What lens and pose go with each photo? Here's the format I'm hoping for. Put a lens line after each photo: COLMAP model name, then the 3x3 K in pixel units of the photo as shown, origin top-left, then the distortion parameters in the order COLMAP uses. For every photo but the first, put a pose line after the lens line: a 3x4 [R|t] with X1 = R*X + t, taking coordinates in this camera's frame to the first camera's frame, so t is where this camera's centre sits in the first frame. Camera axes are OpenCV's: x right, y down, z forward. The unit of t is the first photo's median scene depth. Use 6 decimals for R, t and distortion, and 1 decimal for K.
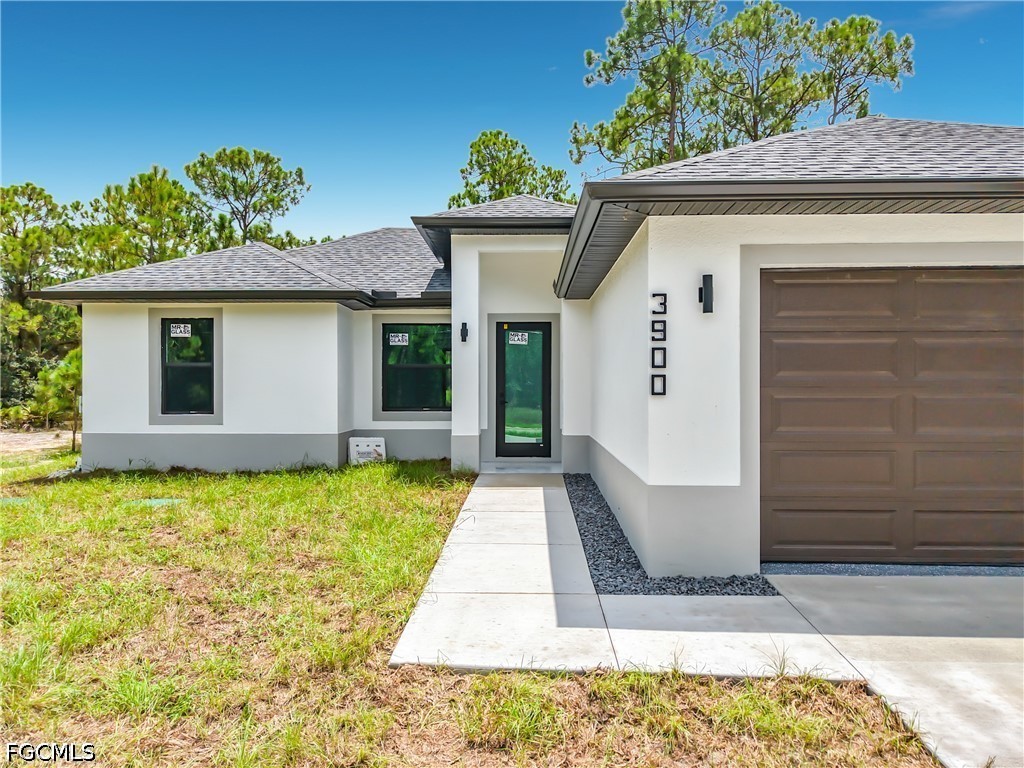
lens RADIAL K [[706.7, 0, 512.0], [0, 706.7, 384.0], [0, 0, 1]] dist [0.004904, -0.000279]
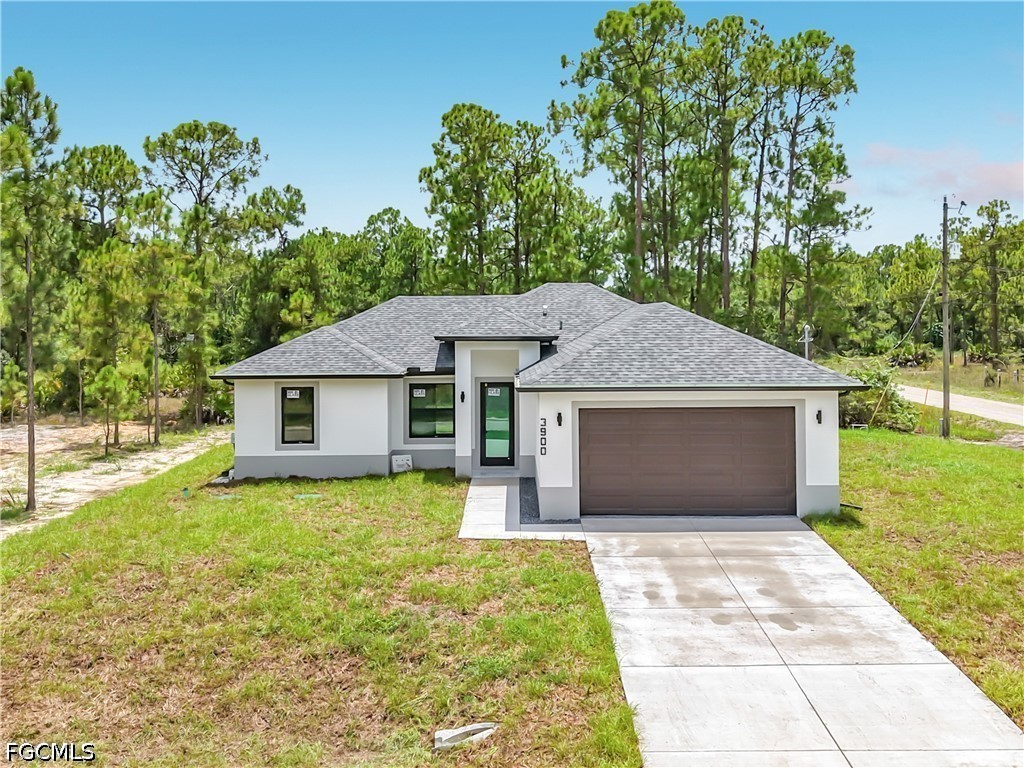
lens RADIAL K [[719.2, 0, 512.0], [0, 719.2, 384.0], [0, 0, 1]] dist [0.012768, -0.001298]
pose [[0.999468, -0.007068, 0.031841, -0.002388], [0.006636, 0.999885, 0.013670, -0.120053], [-0.031934, -0.013451, 0.999399, -0.727786]]
